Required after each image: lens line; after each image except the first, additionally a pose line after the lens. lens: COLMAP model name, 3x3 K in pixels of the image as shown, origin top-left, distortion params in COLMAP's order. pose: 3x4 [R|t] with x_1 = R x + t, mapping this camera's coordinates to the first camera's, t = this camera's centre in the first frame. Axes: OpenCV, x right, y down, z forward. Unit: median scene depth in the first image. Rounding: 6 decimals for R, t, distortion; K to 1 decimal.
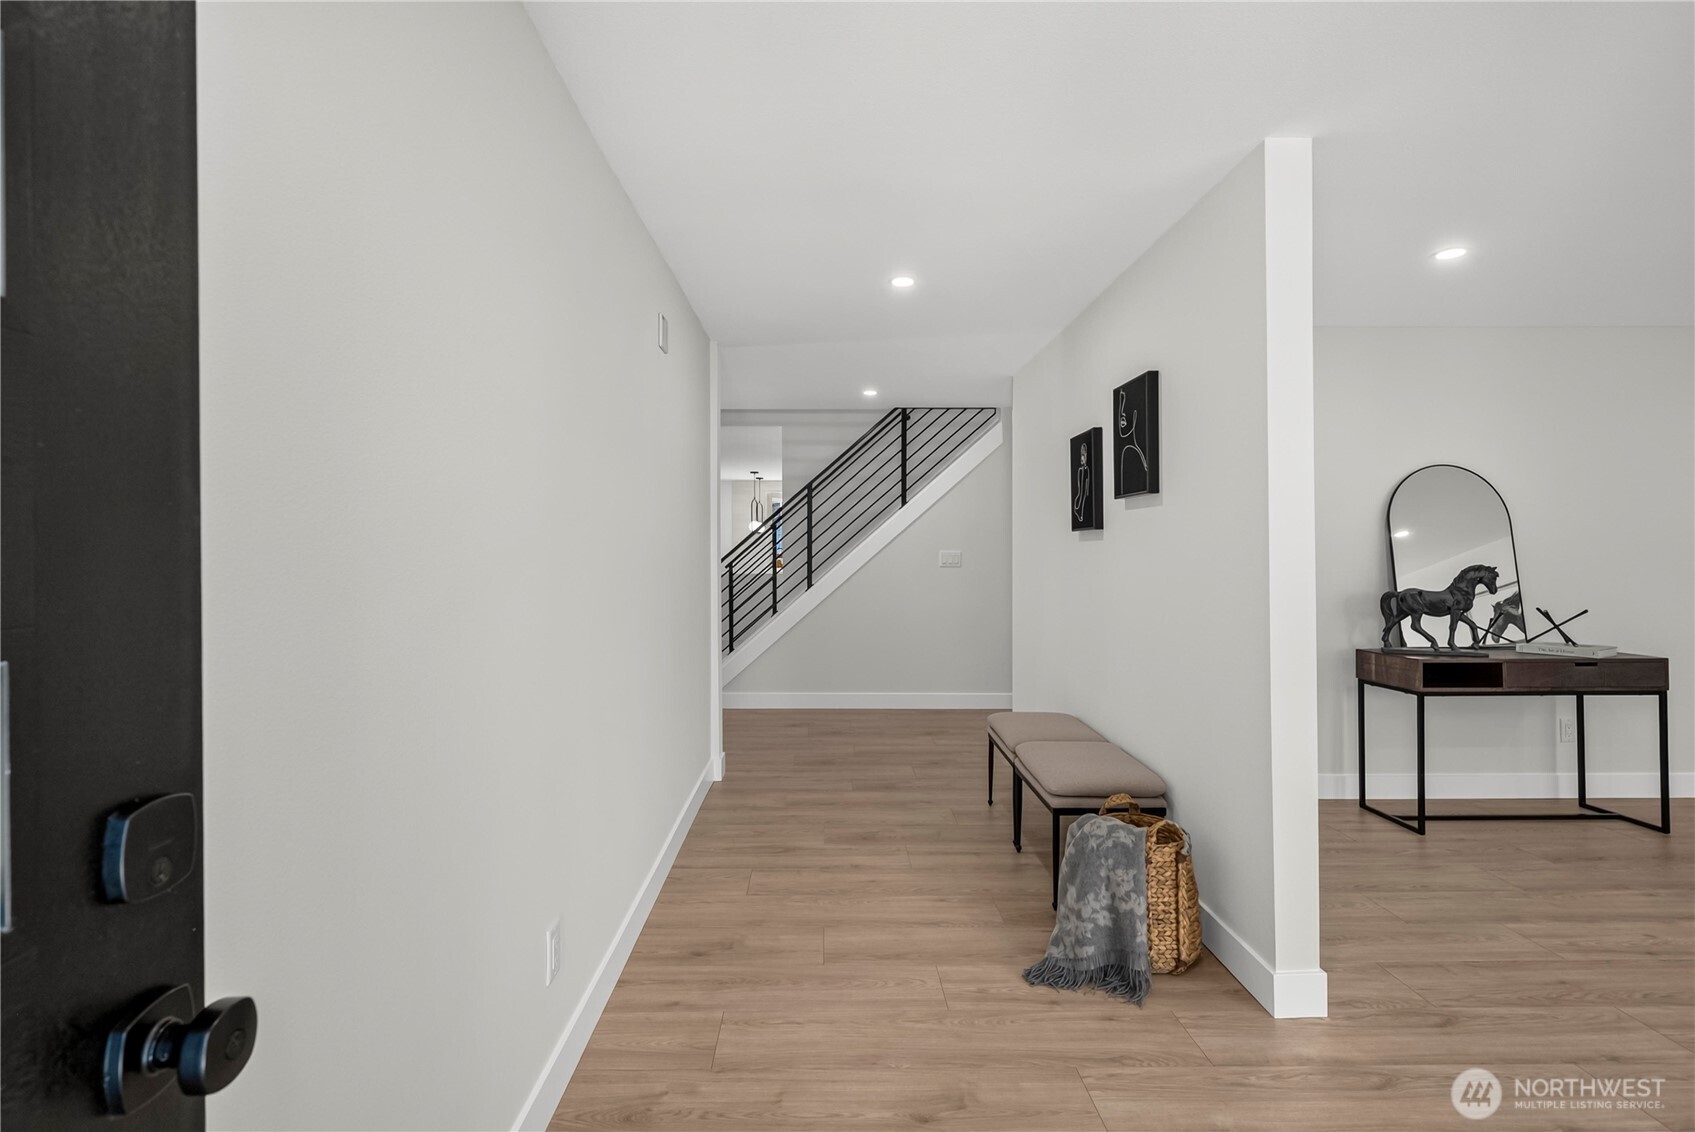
lens RADIAL K [[808.2, 0, 842.3], [0, 808.2, 541.6], [0, 0, 1]] dist [-0.000226, -0.000933]
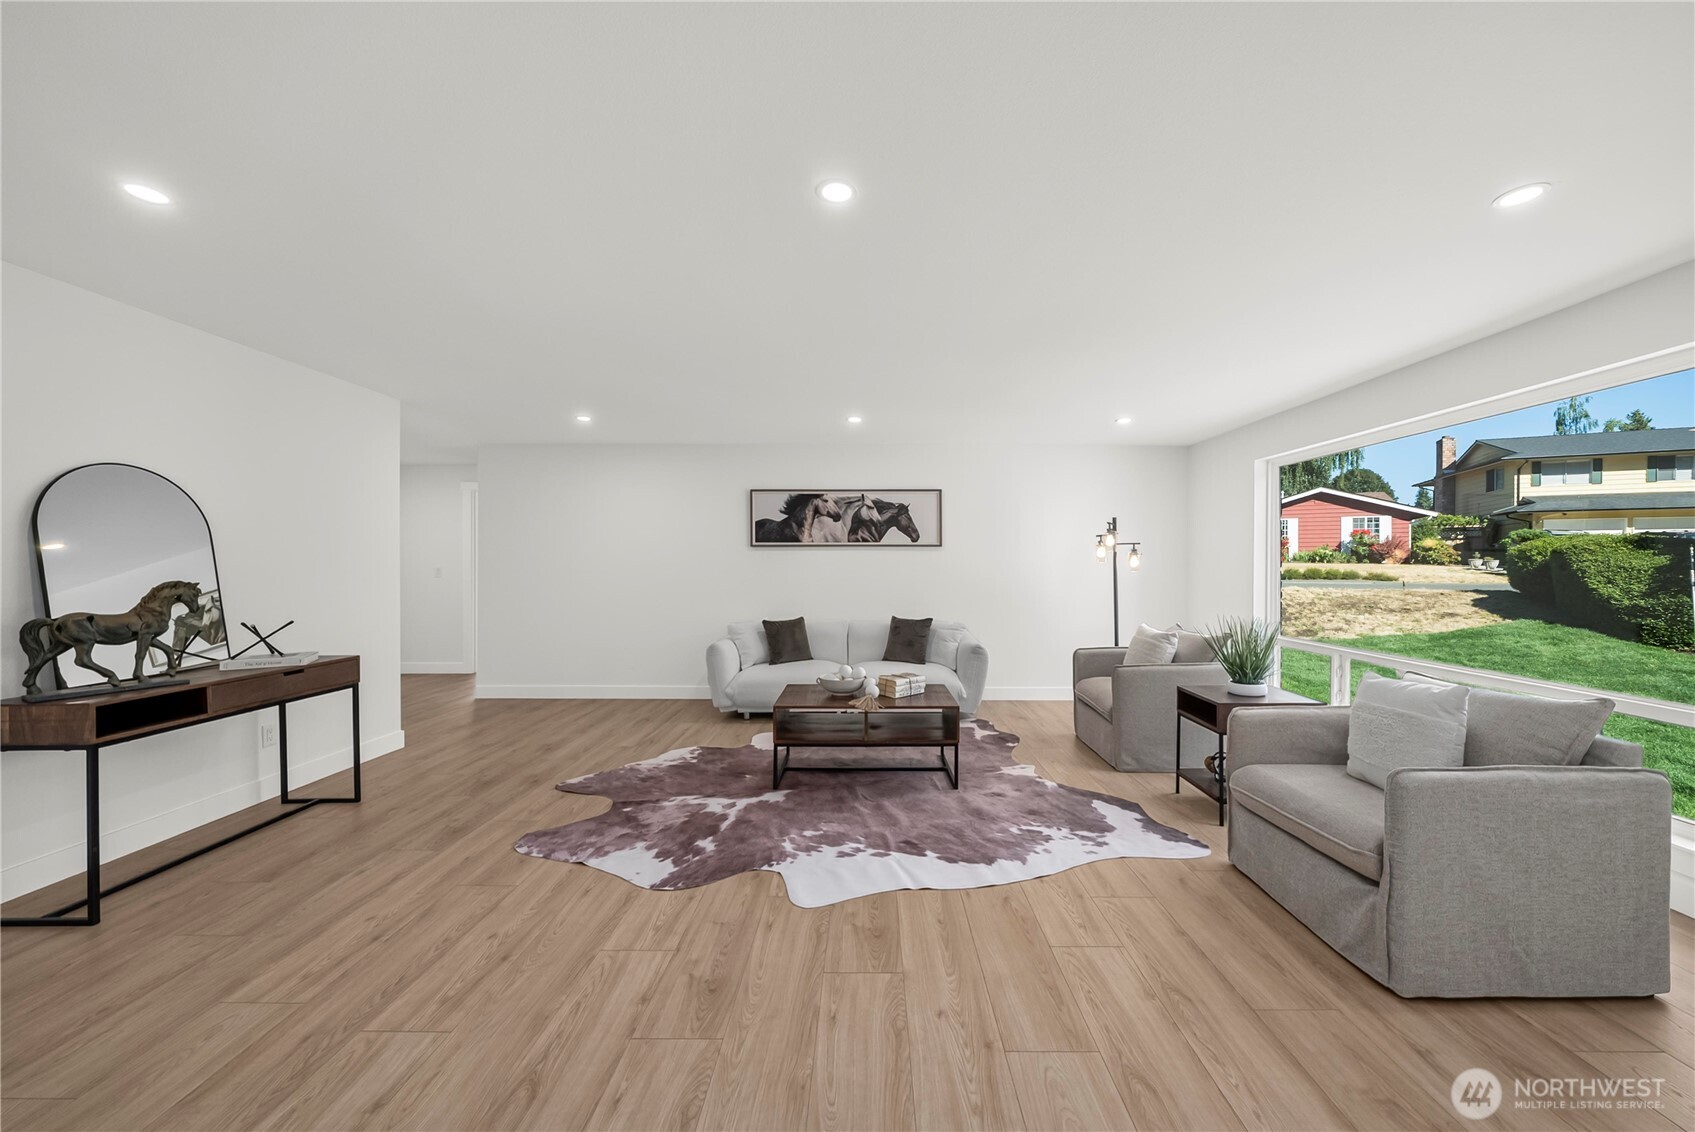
lens RADIAL K [[605.8, 0, 861.0], [0, 605.8, 570.3], [0, 0, 1]] dist [-0.008204, 0.001137]
pose [[0.030993, -0.006562, 0.999498, 0.149973], [-0.011588, 0.999909, 0.006924, 0.003458], [-0.999452, -0.011797, 0.030914, 0.225354]]
